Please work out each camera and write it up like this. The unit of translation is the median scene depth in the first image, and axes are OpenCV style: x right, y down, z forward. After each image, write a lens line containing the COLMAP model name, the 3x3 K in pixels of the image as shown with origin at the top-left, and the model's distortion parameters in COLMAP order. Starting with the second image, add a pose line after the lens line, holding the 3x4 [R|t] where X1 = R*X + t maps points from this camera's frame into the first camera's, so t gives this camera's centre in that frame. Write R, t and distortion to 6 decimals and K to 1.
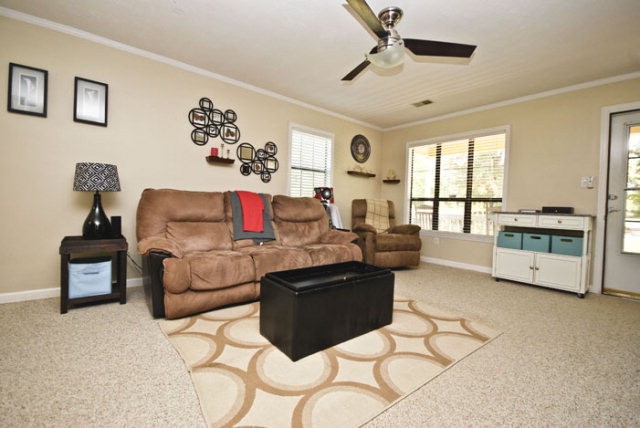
lens RADIAL K [[277.7, 0, 320.0], [0, 277.7, 214.0], [0, 0, 1]] dist [-0.018481, -0.000755]
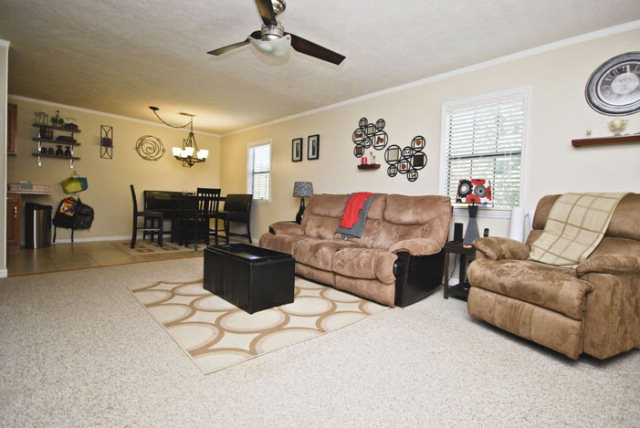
lens RADIAL K [[288.4, 0, 319.8], [0, 288.4, 208.8], [0, 0, 1]] dist [0.002989, 0.000211]
pose [[0.125290, -0.005597, -0.992104, 0.787143], [-0.060626, 0.998072, -0.013287, 0.008339], [0.990266, 0.061812, 0.124709, 0.647816]]
